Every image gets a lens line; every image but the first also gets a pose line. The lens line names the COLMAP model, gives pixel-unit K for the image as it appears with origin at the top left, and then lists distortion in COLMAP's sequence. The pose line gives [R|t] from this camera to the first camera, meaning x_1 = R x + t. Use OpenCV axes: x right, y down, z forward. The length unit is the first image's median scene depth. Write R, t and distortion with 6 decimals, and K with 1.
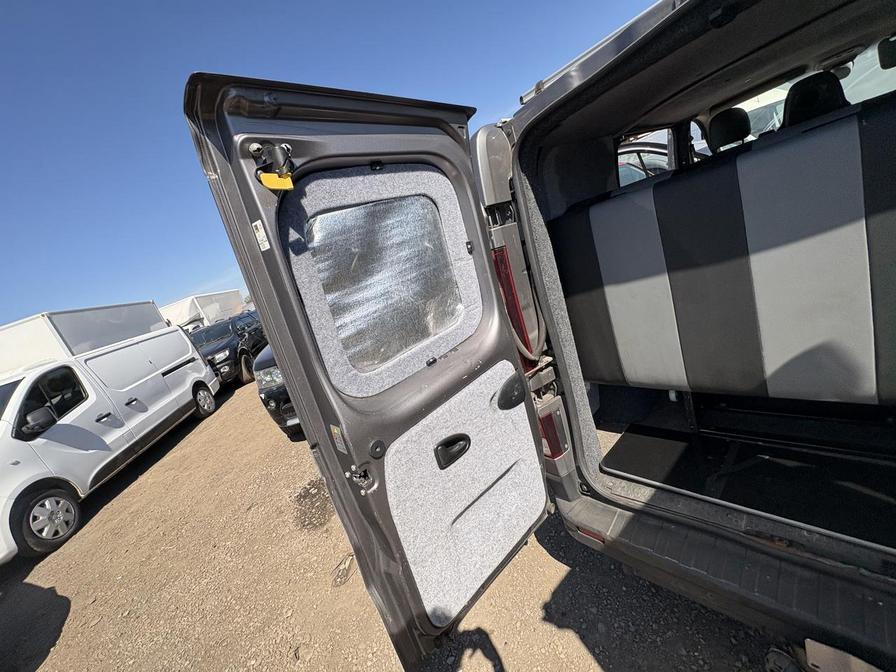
lens RADIAL K [[356.7, 0, 443.1], [0, 356.7, 335.3], [0, 0, 1]] dist [-0.000459, 0.000248]
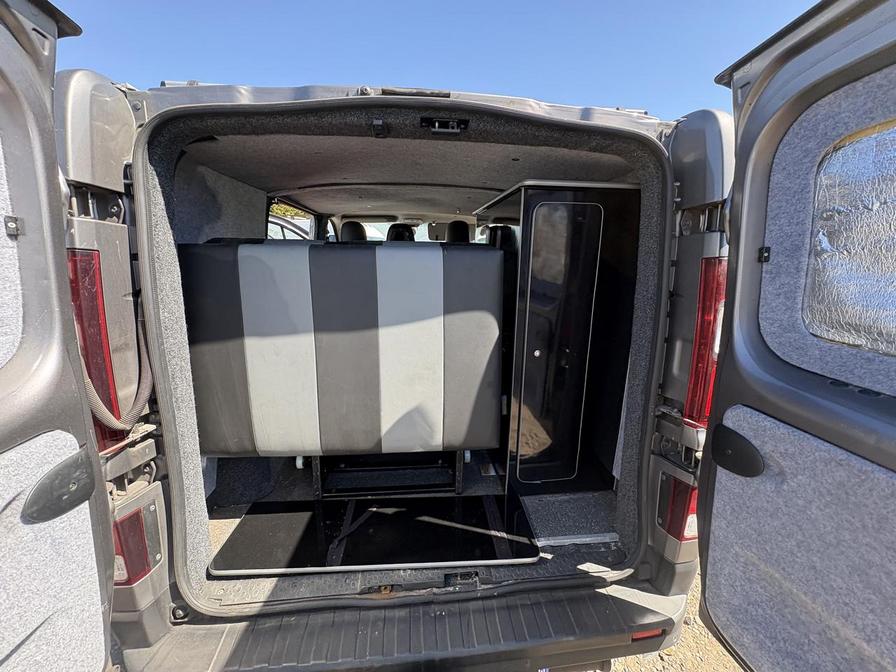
lens RADIAL K [[356.7, 0, 446.1], [0, 356.7, 338.2], [0, 0, 1]] dist [-0.000459, 0.000248]
pose [[0.552192, 0.168200, 0.816574, 0.020120], [-0.014051, 0.981176, -0.192604, 0.022304], [-0.833599, 0.094880, 0.544161, 0.129982]]
